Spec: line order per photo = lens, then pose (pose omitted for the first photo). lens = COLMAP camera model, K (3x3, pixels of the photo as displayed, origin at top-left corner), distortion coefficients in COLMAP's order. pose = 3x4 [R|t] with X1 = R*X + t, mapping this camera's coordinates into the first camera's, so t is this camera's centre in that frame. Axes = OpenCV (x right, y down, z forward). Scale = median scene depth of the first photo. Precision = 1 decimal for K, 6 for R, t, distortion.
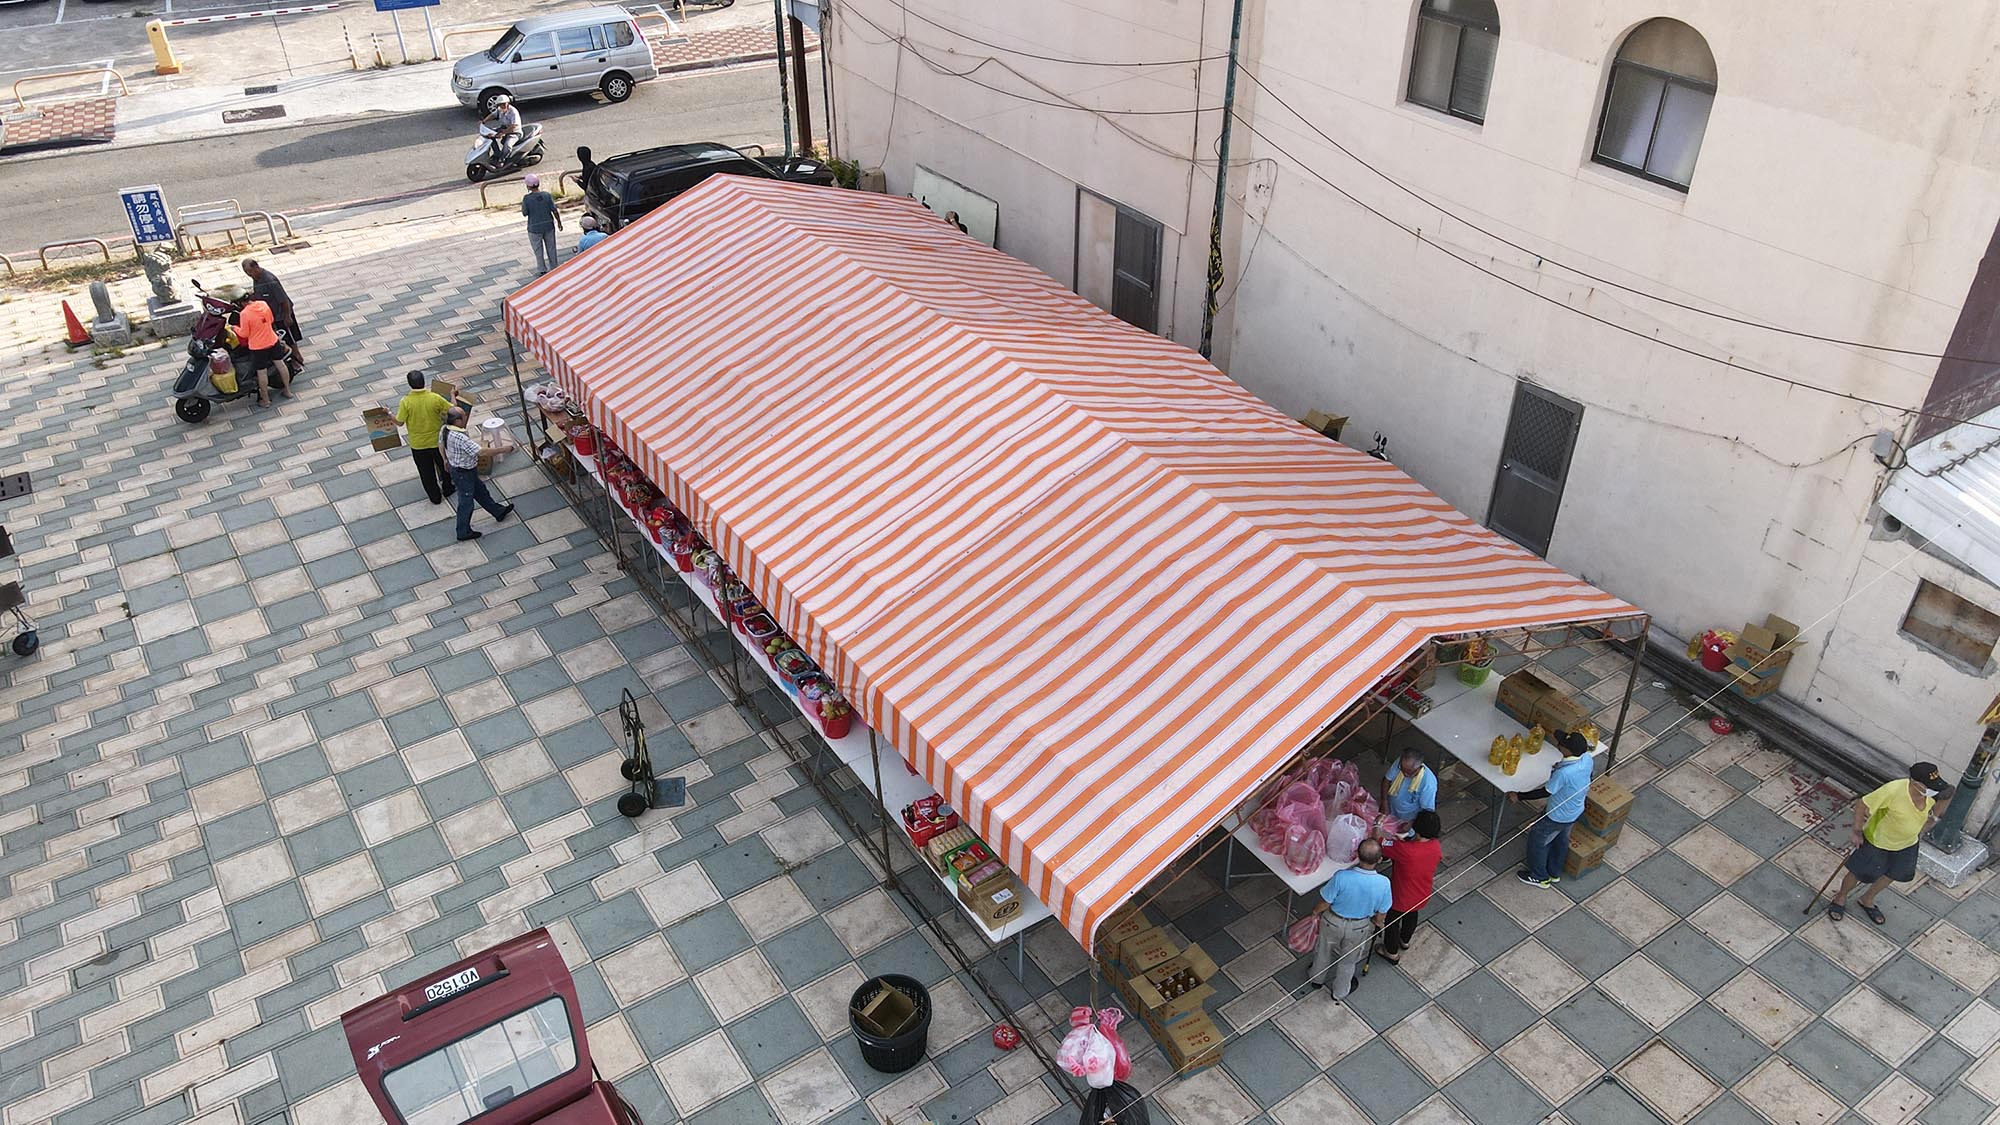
lens RADIAL K [[1469.5, 0, 998.9], [0, 1469.5, 555.9], [0, 0, 1]] dist [-0.007448, 0.046725]
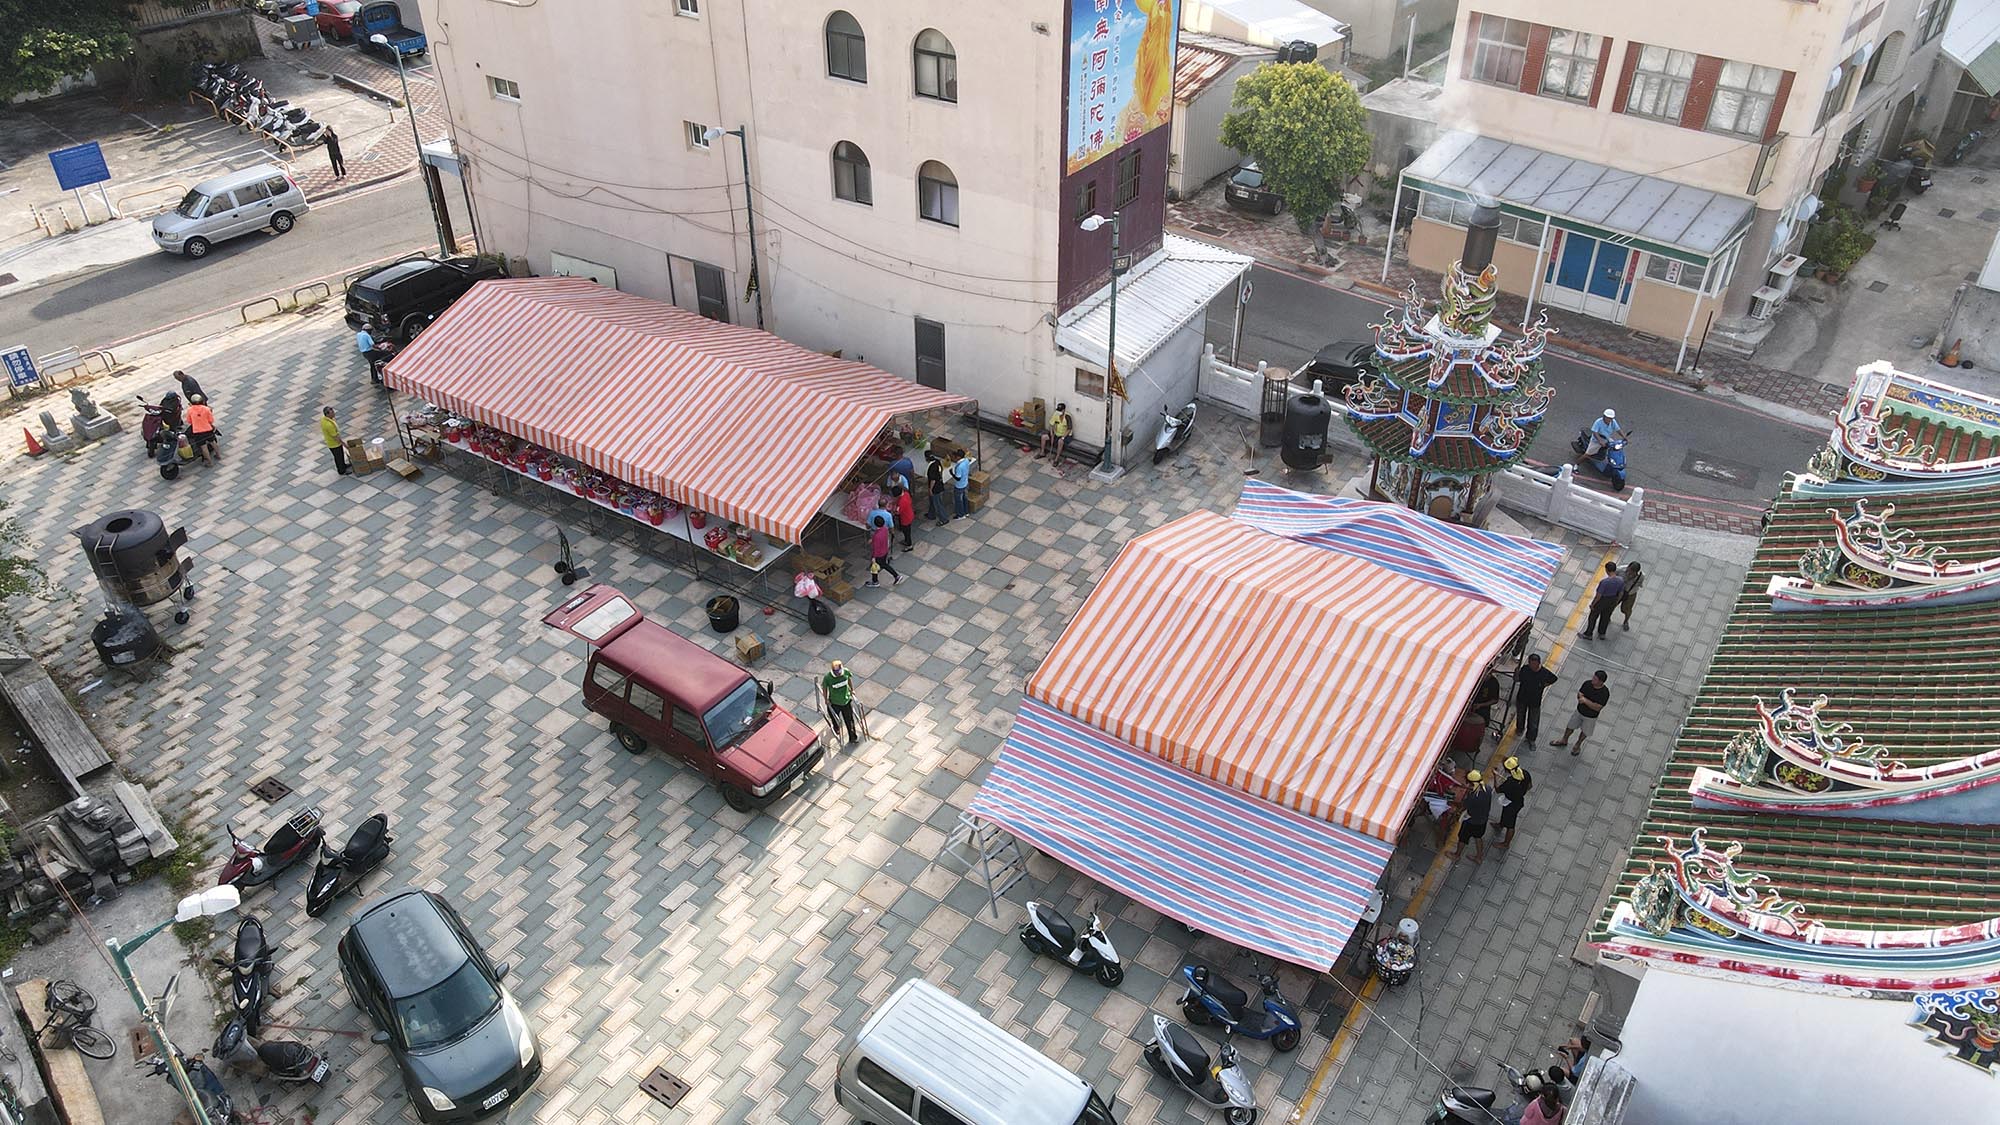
lens RADIAL K [[1469.5, 0, 998.9], [0, 1469.5, 555.9], [0, 0, 1]] dist [-0.007448, 0.046725]
pose [[0.923550, -0.220555, 0.313706, -0.316673], [0.217736, 0.974994, 0.044467, 0.168443], [-0.315669, 0.027238, 0.948478, -1.189829]]
